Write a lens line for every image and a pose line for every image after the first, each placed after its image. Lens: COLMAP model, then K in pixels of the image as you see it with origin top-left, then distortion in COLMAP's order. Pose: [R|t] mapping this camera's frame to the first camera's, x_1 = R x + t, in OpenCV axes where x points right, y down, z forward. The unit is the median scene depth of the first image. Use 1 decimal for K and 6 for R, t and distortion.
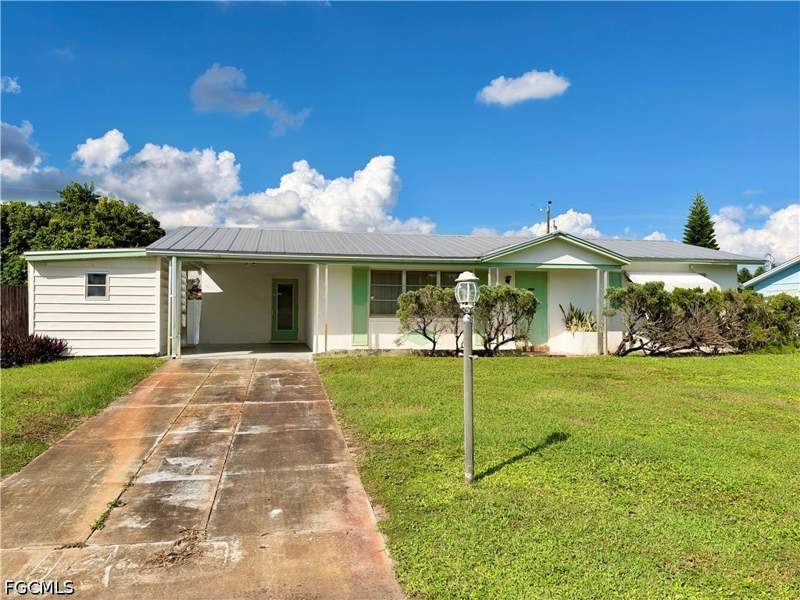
lens RADIAL K [[583.6, 0, 421.2], [0, 583.6, 301.3], [0, 0, 1]] dist [0.039840, -0.060024]
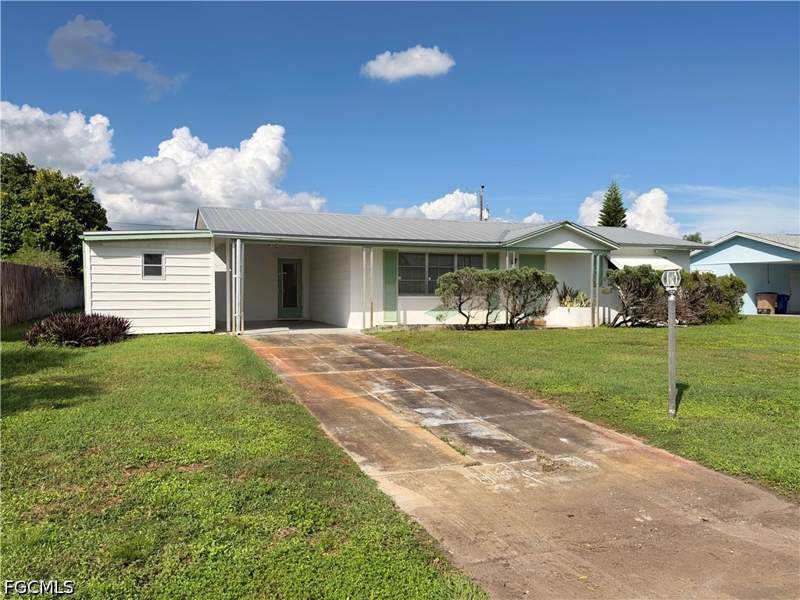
lens RADIAL K [[583.6, 0, 406.4], [0, 583.6, 301.1], [0, 0, 1]] dist [0.039840, -0.060024]
pose [[0.985430, -0.004528, 0.170020, -0.258595], [-0.002269, 0.999207, 0.039759, -0.005708], [-0.170066, -0.039566, 0.984638, -0.083129]]
